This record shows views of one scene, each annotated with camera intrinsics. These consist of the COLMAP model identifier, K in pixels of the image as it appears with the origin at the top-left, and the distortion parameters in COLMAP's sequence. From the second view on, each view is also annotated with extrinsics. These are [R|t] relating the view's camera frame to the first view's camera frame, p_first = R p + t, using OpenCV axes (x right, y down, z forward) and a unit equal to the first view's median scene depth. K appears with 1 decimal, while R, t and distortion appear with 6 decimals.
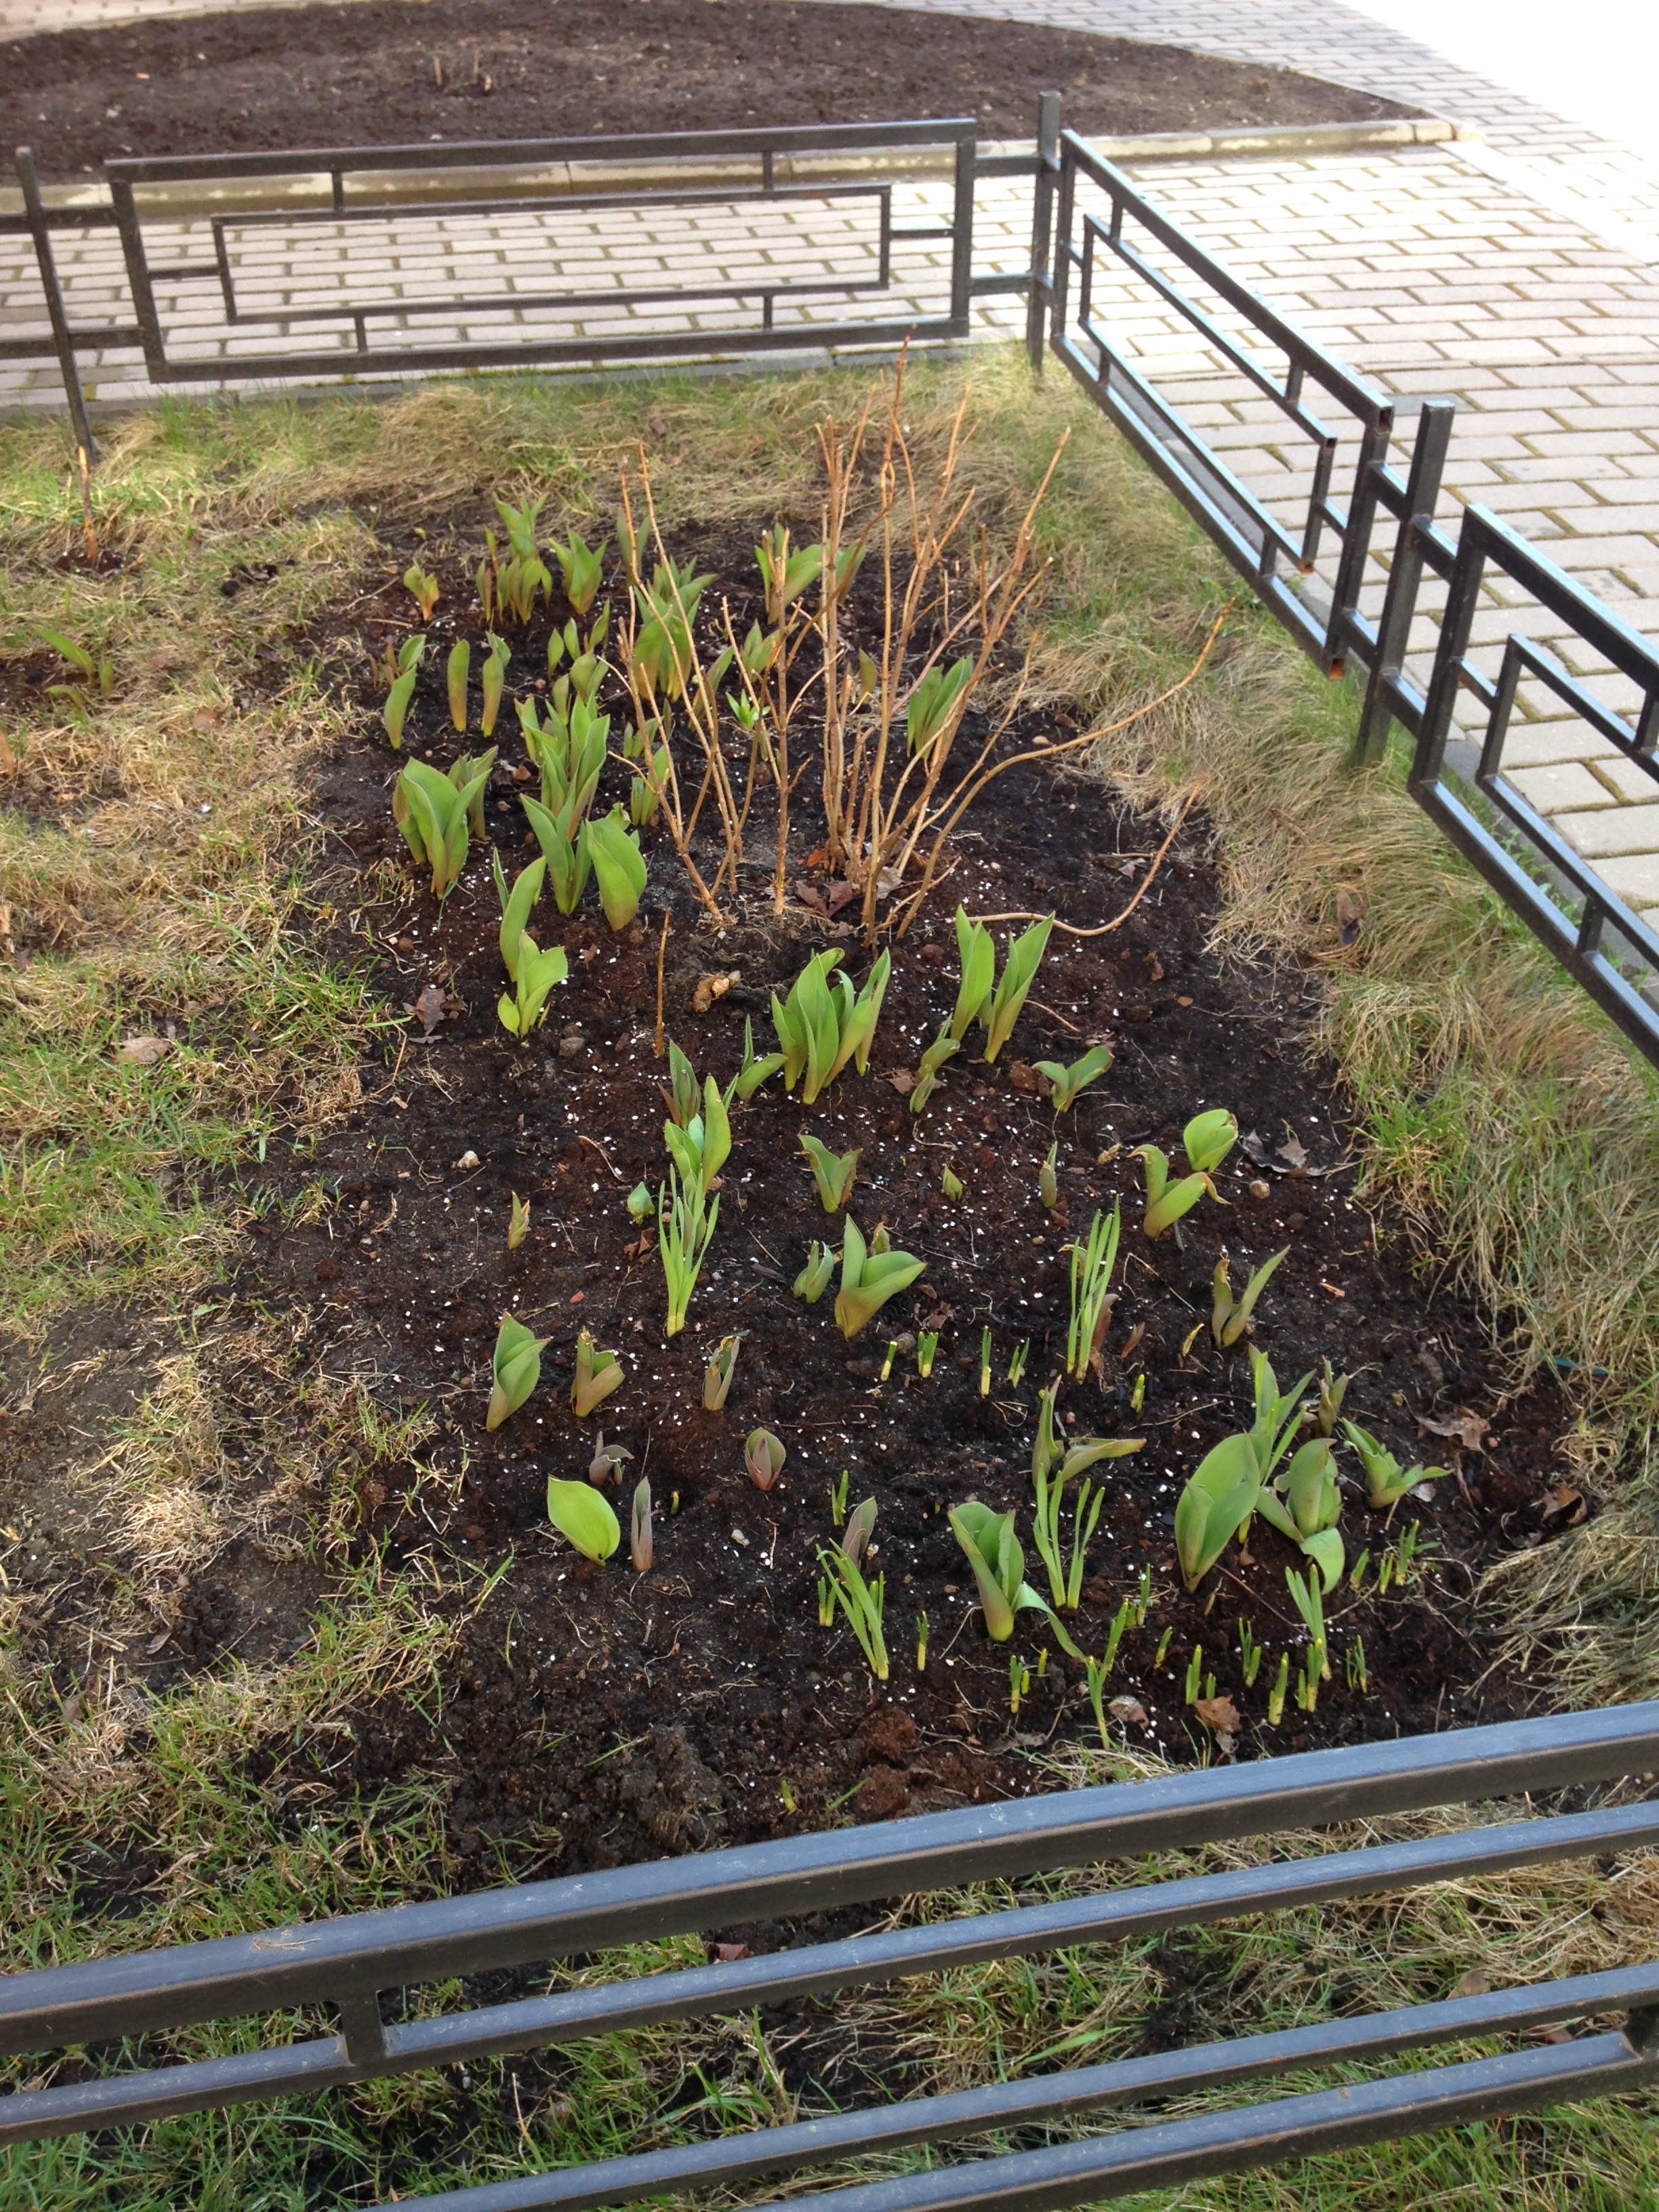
lens RADIAL K [[1959.1, 0, 829.5], [0, 1959.1, 1106.0], [0, 0, 1]] dist [-0.004135, -0.020604]
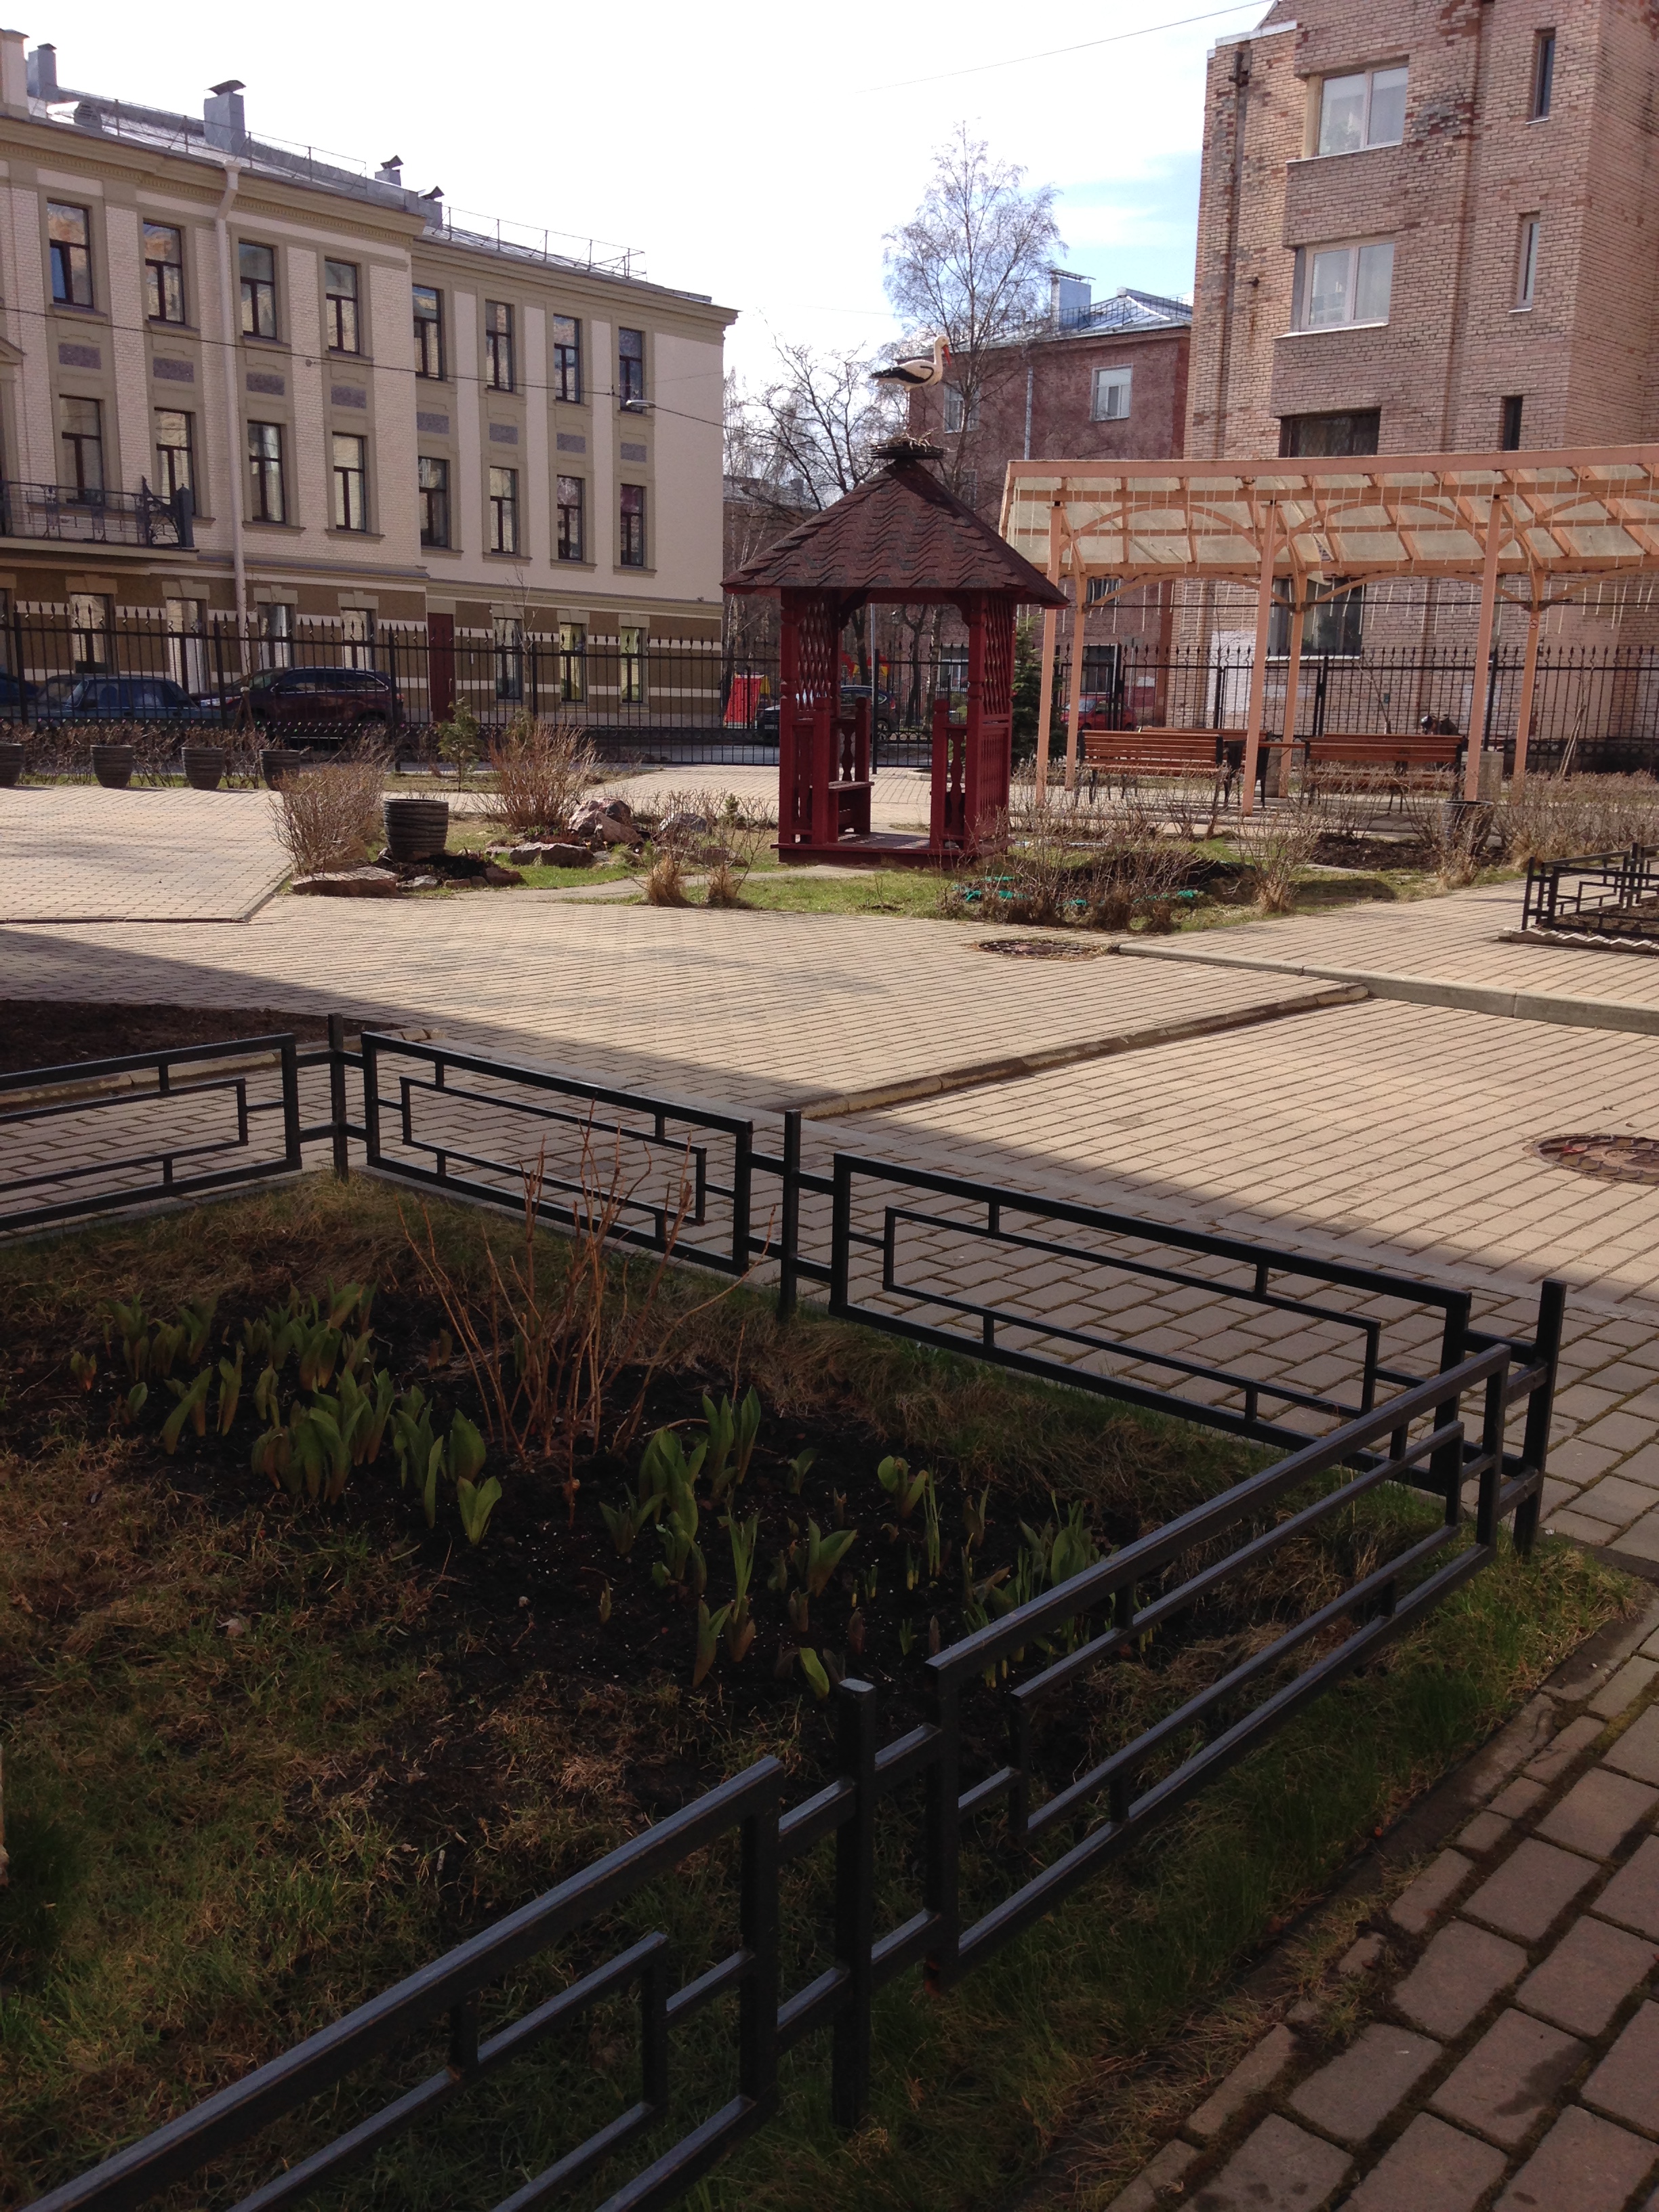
lens RADIAL K [[1959.1, 0, 829.5], [0, 1959.1, 1106.0], [0, 0, 1]] dist [-0.004135, -0.020604]
pose [[0.754469, -0.110674, 0.646937, -0.578777], [0.380980, 0.876473, -0.294364, 0.139972], [-0.534445, 0.468558, 0.703436, -0.243575]]
